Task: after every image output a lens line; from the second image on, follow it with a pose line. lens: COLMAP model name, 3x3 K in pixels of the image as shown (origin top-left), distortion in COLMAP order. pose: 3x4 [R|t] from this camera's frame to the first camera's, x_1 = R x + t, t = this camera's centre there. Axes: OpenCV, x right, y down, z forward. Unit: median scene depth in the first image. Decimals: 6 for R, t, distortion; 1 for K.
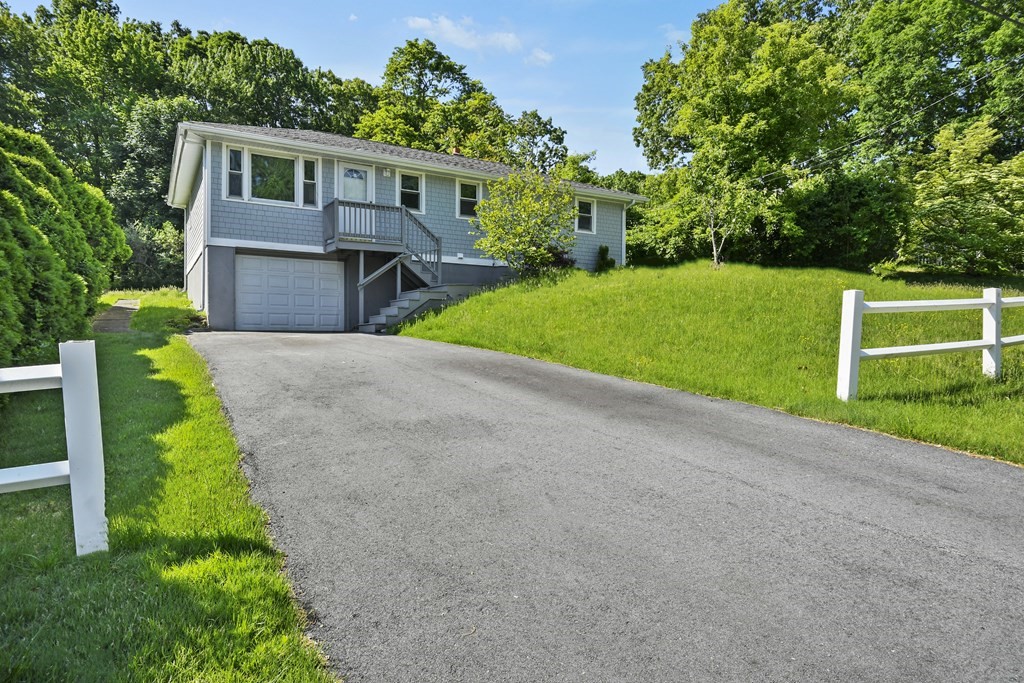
lens RADIAL K [[771.6, 0, 512.0], [0, 771.6, 341.5], [0, 0, 1]] dist [0.004104, -0.006523]
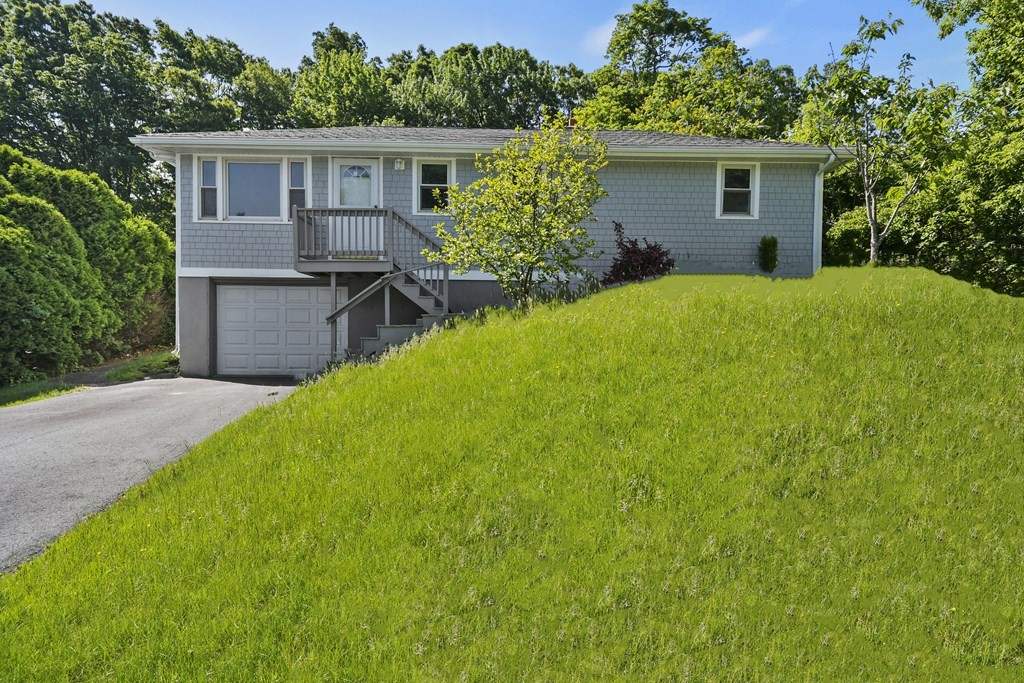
lens RADIAL K [[771.6, 0, 512.0], [0, 771.6, 341.5], [0, 0, 1]] dist [0.004104, -0.006523]
pose [[0.833569, -0.012427, -0.552275, 0.344992], [-0.000332, 0.999735, -0.022996, -0.031447], [0.552415, 0.019352, 0.833344, 0.451487]]
